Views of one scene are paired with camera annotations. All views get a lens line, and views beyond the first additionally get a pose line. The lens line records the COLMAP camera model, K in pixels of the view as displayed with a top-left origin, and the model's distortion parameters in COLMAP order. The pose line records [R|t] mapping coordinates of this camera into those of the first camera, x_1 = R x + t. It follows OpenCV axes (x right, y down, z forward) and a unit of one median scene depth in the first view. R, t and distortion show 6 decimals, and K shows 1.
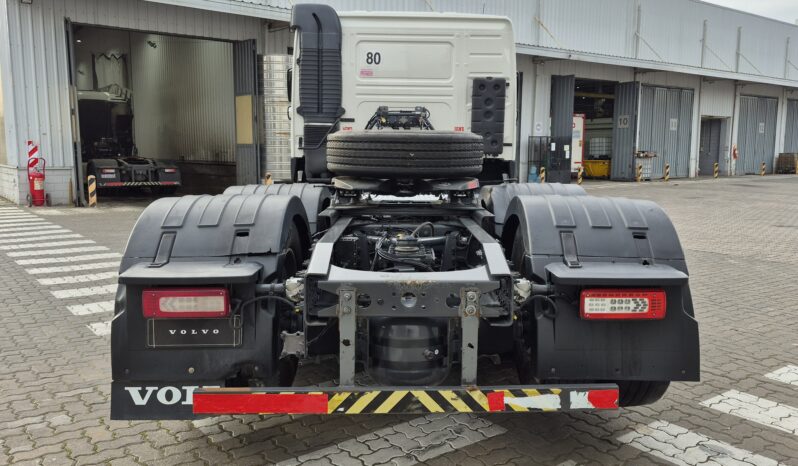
lens RADIAL K [[672.4, 0, 402.2], [0, 672.4, 235.1], [0, 0, 1]] dist [0.058208, -0.019089]
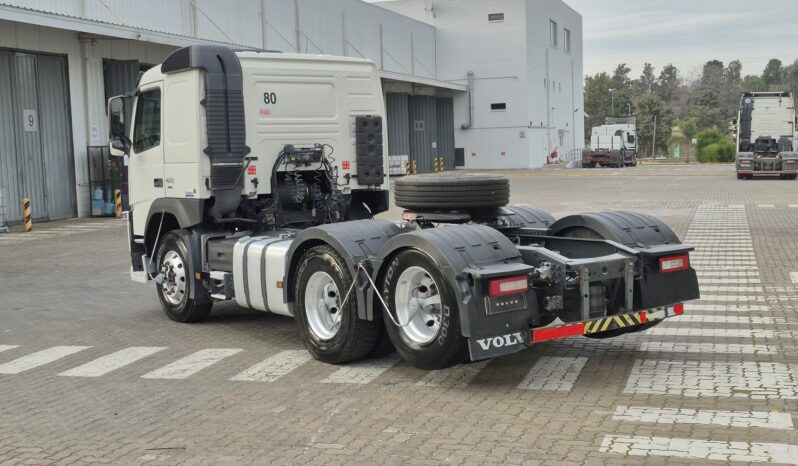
lens RADIAL K [[1158.2, 0, 397.1], [0, 1158.2, 232.1], [0, 0, 1]] dist [0.078557, 0.000000]
pose [[0.805852, -0.077898, 0.586971, -0.943506], [0.109616, 0.993800, -0.018602, -0.005900], [-0.581882, 0.079332, 0.809395, -0.525369]]
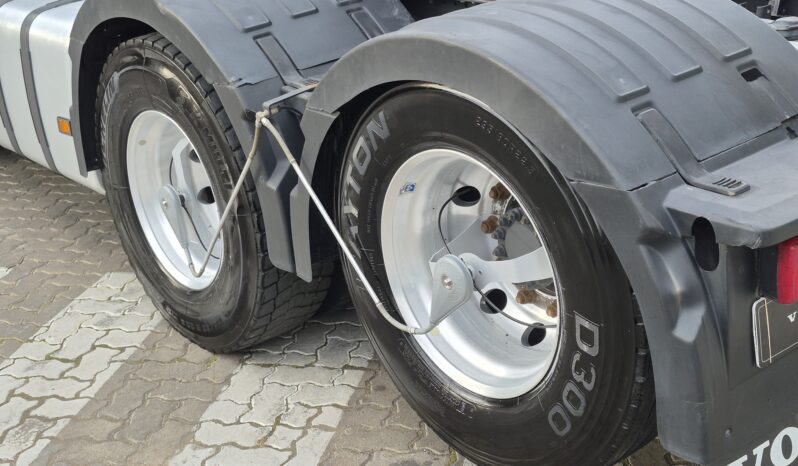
lens RADIAL K [[1135.1, 0, 400.9], [0, 1135.1, 236.4], [0, 0, 1]] dist [0.140150, 0.000000]
pose [[0.764575, -0.286752, 0.577234, -0.399620], [0.149926, 0.950140, 0.273415, -0.064310], [-0.626855, -0.122504, 0.769445, 0.241153]]
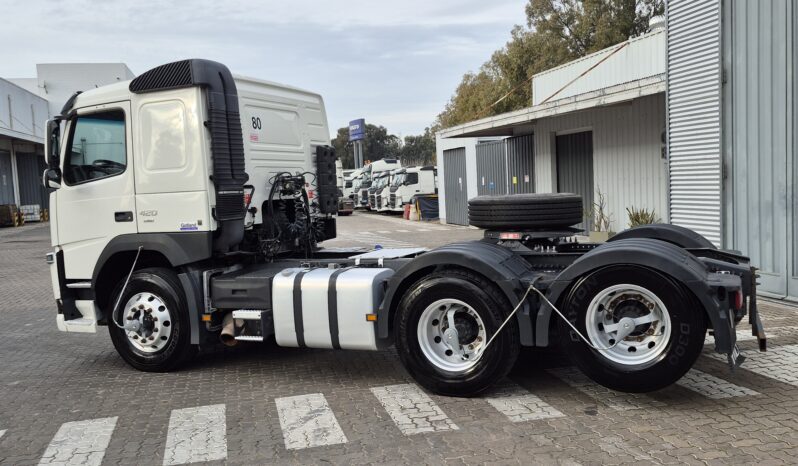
lens RADIAL K [[779.5, 0, 399.3], [0, 779.5, 234.5], [0, 0, 1]] dist [0.087940, 0.000000]
pose [[0.393577, -0.087566, 0.915112, -1.015720], [0.160898, 0.986649, 0.025211, -0.099833], [-0.905102, 0.137317, 0.402411, 0.384902]]
